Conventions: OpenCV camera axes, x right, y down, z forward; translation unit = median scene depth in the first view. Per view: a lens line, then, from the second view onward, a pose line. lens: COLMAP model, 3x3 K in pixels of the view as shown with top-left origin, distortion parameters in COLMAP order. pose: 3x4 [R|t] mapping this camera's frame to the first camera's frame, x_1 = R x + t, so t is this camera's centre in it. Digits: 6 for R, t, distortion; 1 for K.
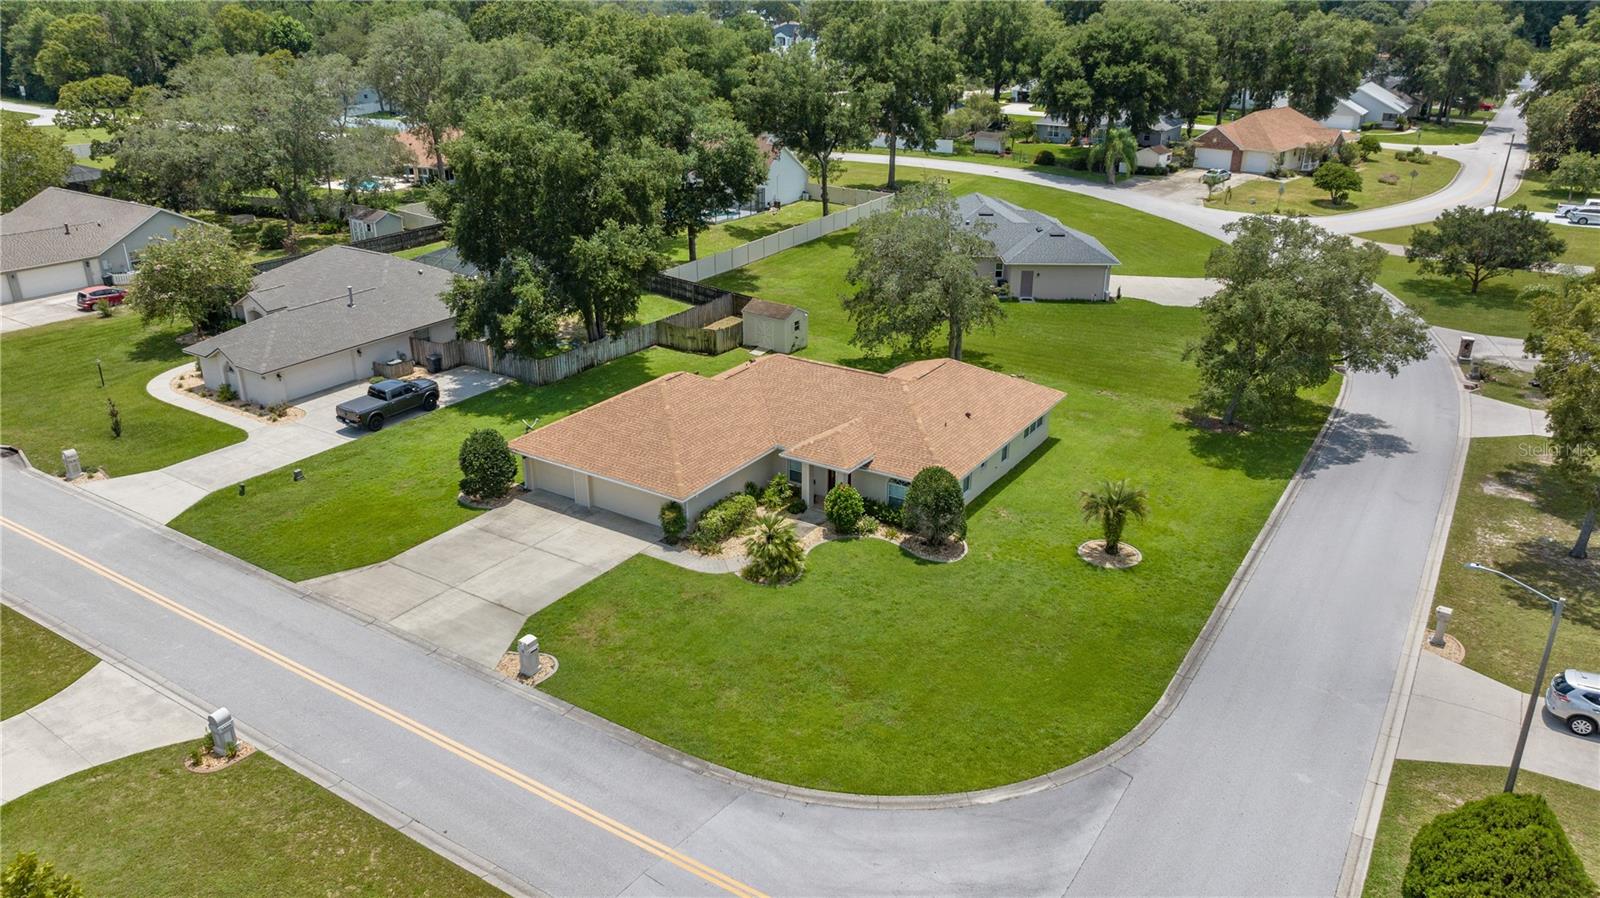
lens RADIAL K [[1132.3, 0, 800.5], [0, 1132.3, 450.2], [0, 0, 1]] dist [-0.022715, 0.003978]
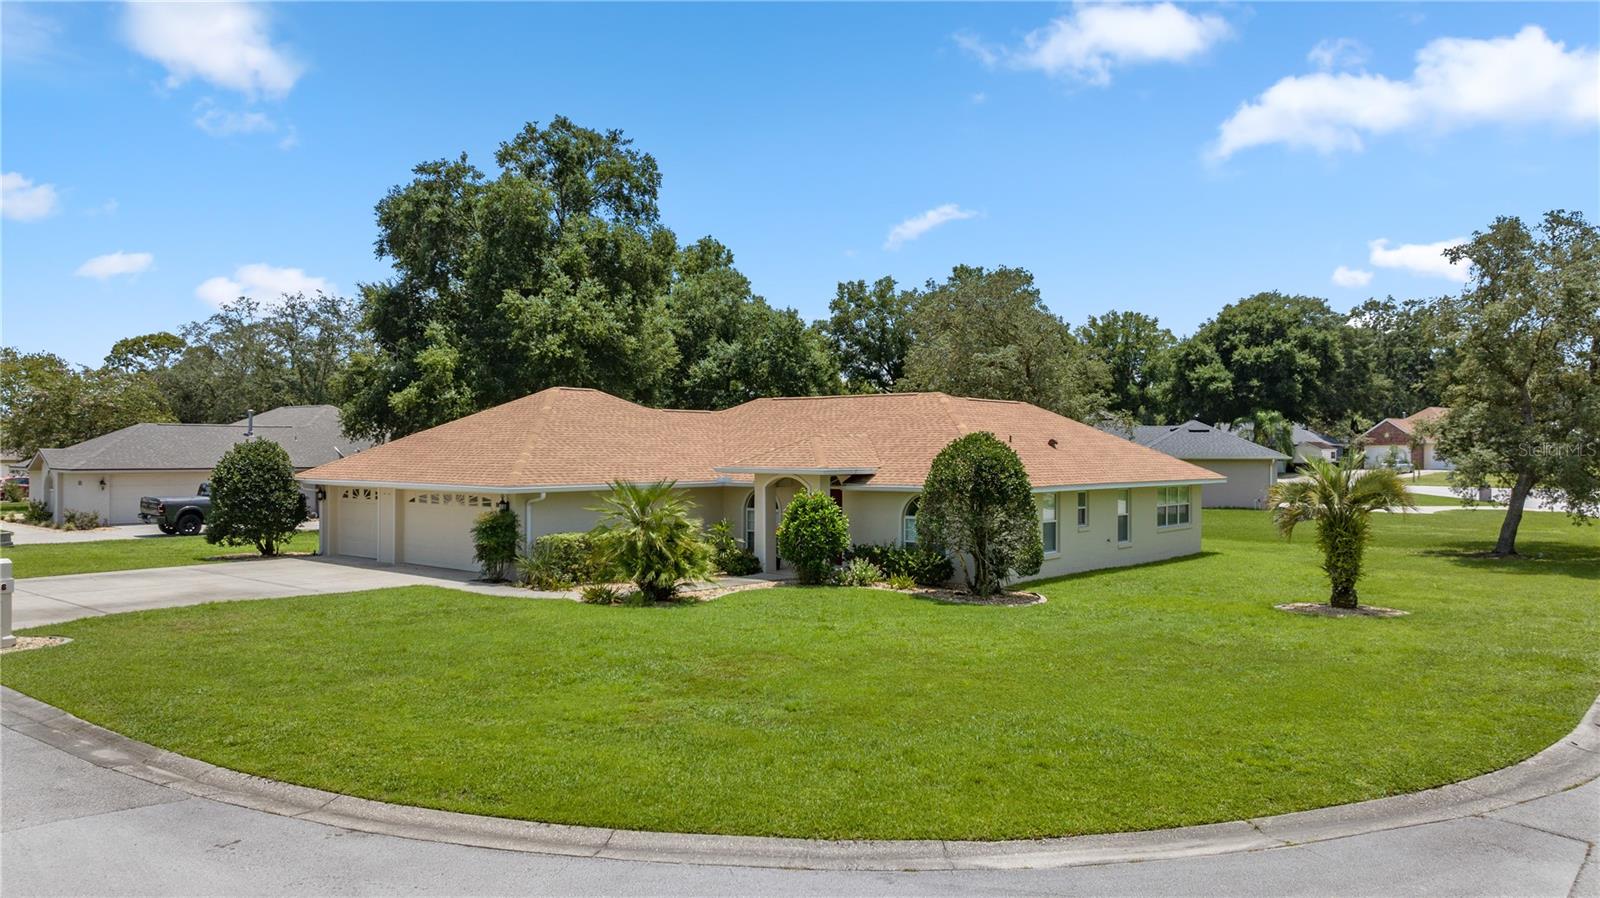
lens RADIAL K [[1132.3, 0, 801.6], [0, 1132.3, 438.5], [0, 0, 1]] dist [-0.022715, 0.003978]
pose [[0.992093, 0.001500, -0.125497, 0.076852], [-0.051193, 0.917799, -0.393731, 0.168858], [0.114590, 0.397042, 0.910619, 0.372817]]
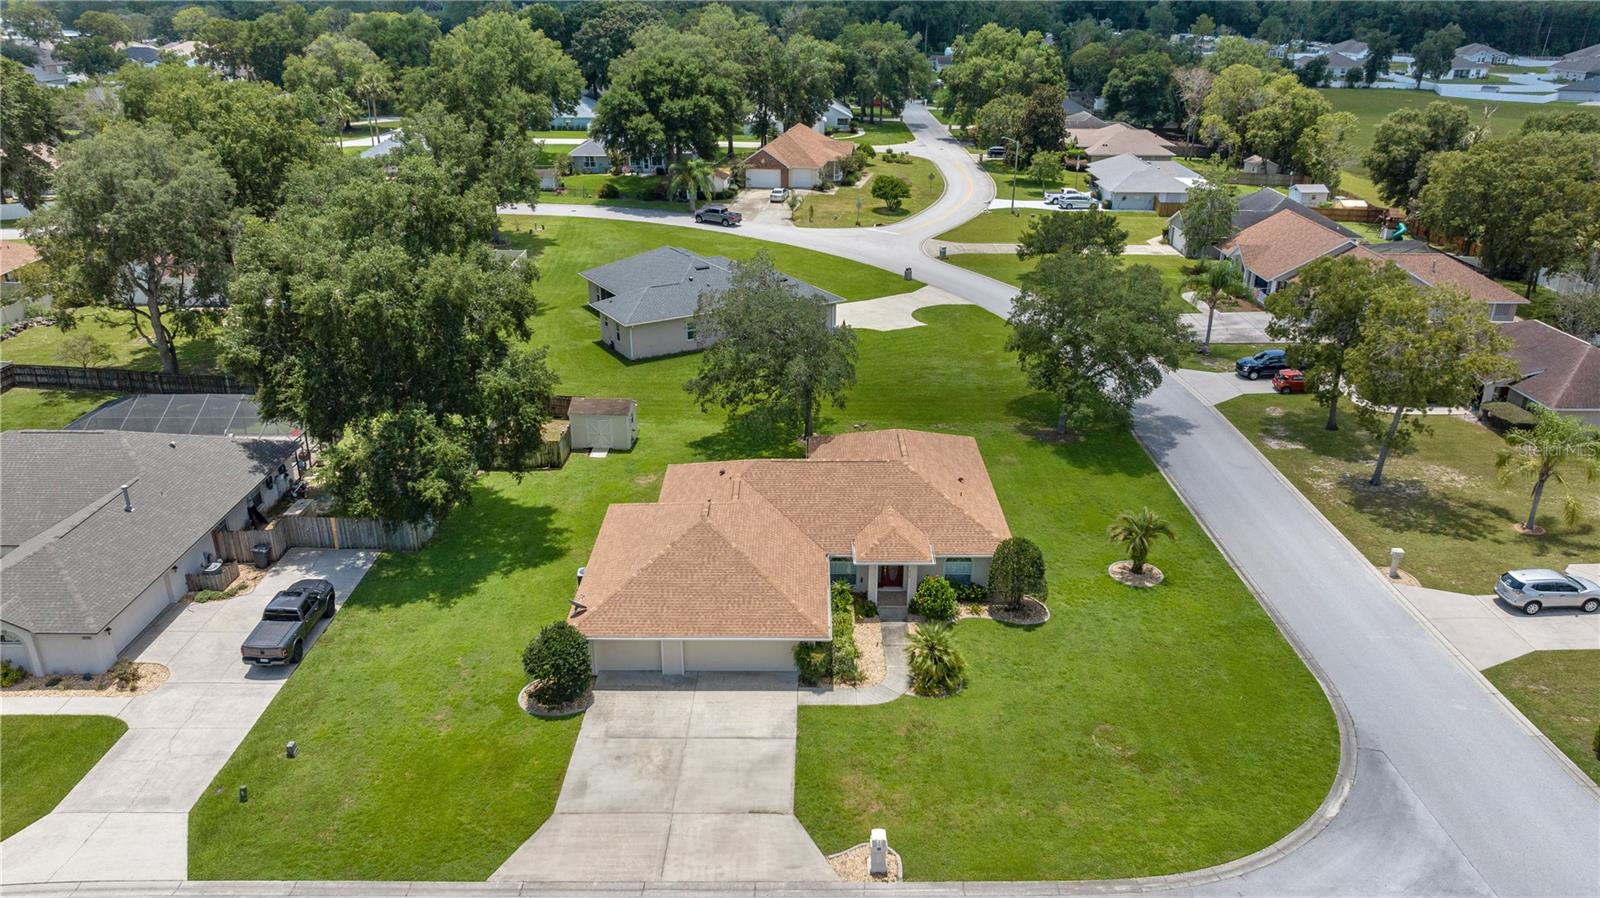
lens RADIAL K [[1132.3, 0, 805.5], [0, 1132.3, 448.3], [0, 0, 1]] dist [-0.022715, 0.003978]
pose [[0.836461, -0.209010, 0.506605, -0.420390], [0.207919, 0.976334, 0.059508, -0.127536], [-0.507054, 0.055556, 0.860122, 0.128478]]
